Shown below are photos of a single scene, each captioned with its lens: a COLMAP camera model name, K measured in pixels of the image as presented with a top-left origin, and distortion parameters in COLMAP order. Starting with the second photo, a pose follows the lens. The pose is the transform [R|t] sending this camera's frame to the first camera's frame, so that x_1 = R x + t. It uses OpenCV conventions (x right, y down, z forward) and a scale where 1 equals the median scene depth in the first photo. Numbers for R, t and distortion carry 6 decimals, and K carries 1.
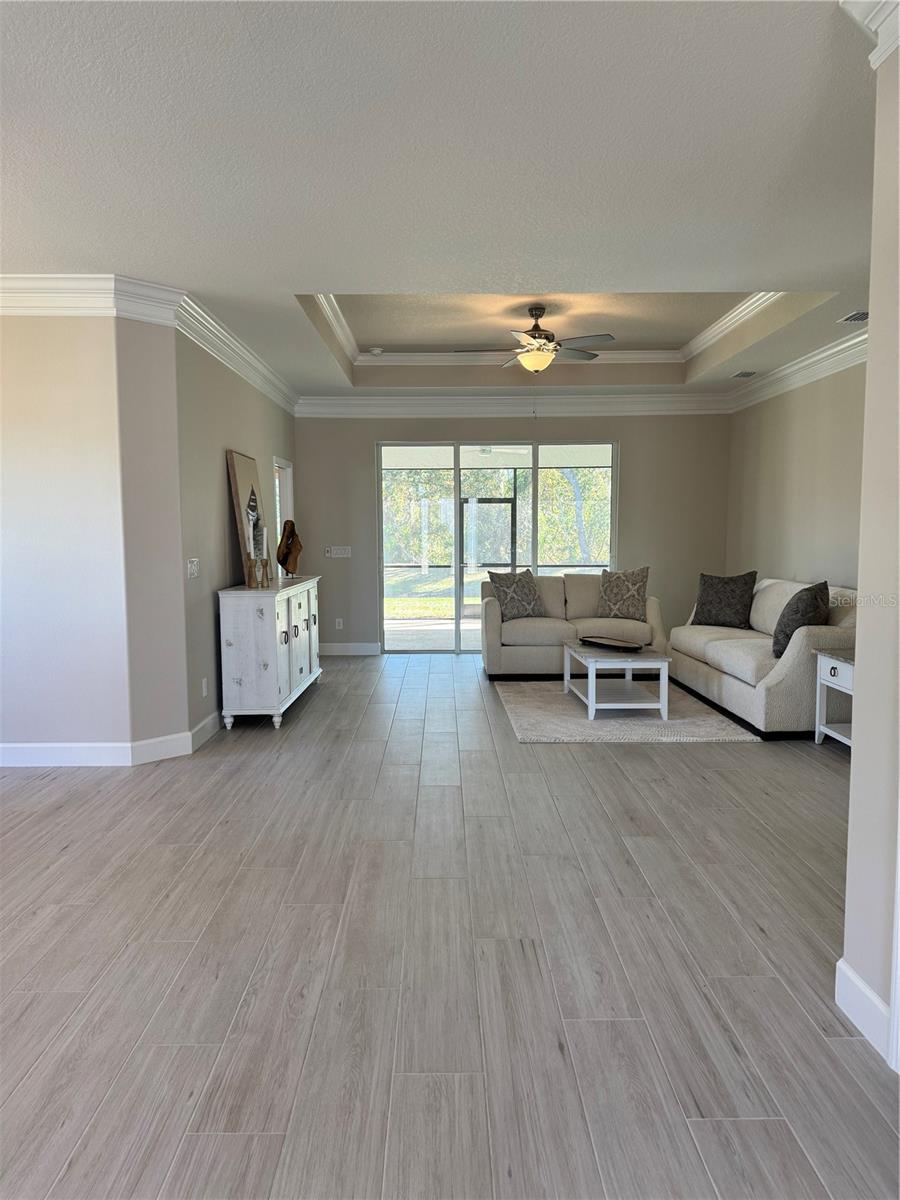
lens RADIAL K [[850.3, 0, 454.6], [0, 850.3, 594.4], [0, 0, 1]] dist [0.004867, -0.009588]
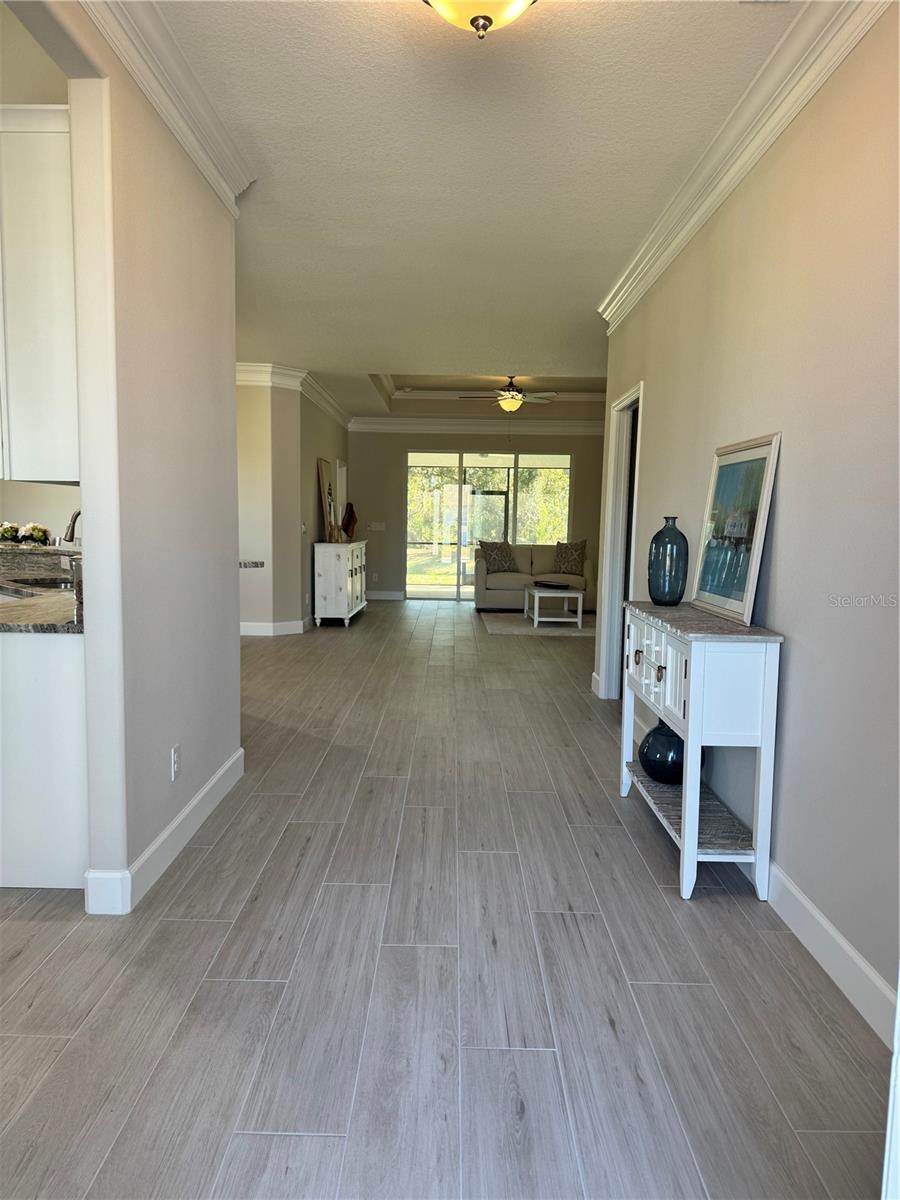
lens RADIAL K [[850.3, 0, 440.9], [0, 850.3, 611.4], [0, 0, 1]] dist [0.004867, -0.009588]
pose [[0.999329, 0.025318, -0.026482, 0.016164], [-0.024513, 0.999240, 0.030292, 0.056843], [0.027229, -0.029623, 0.999190, -0.525586]]
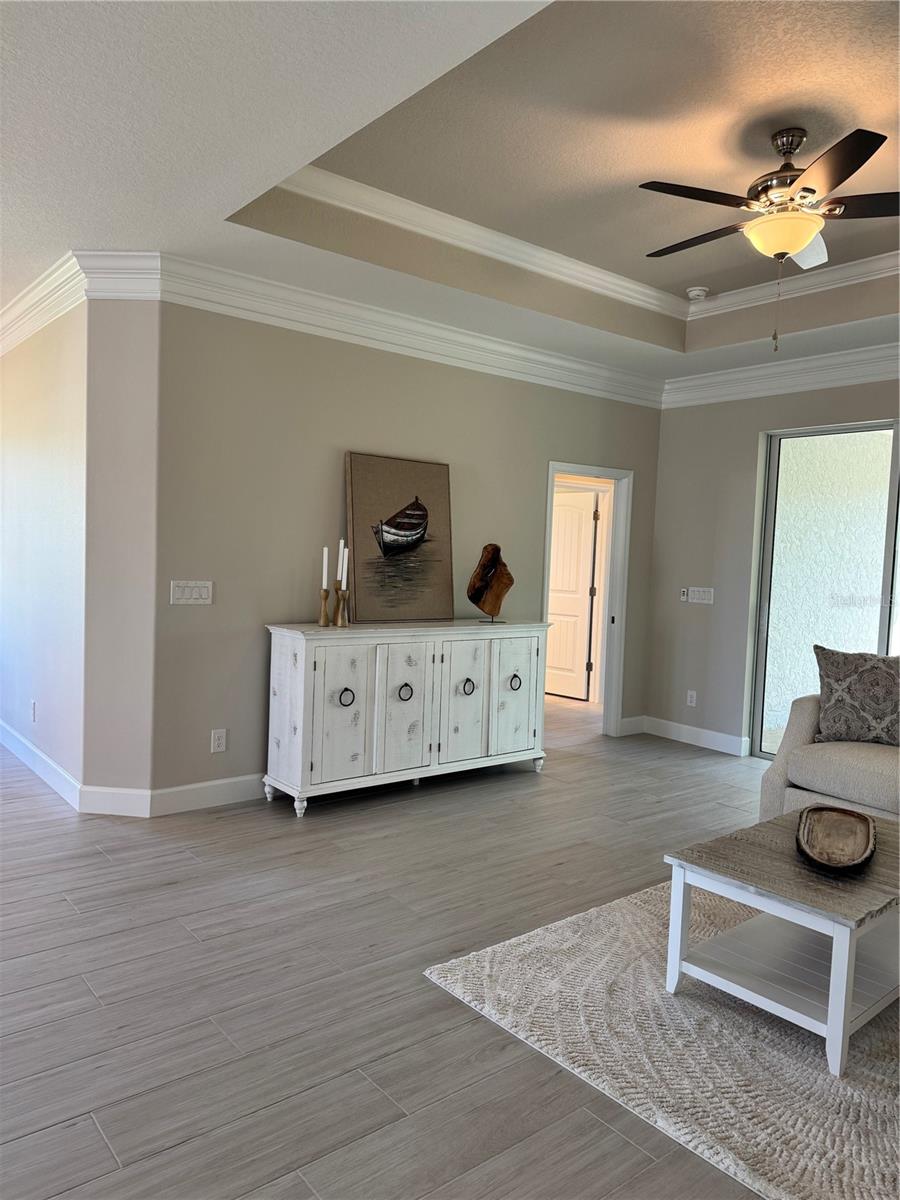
lens RADIAL K [[850.3, 0, 448.0], [0, 850.3, 593.9], [0, 0, 1]] dist [0.004867, -0.009588]
pose [[0.621513, 0.070912, -0.780188, 0.341463], [-0.104008, 0.994548, 0.007540, -0.042850], [0.776469, 0.076460, 0.625499, 0.489493]]
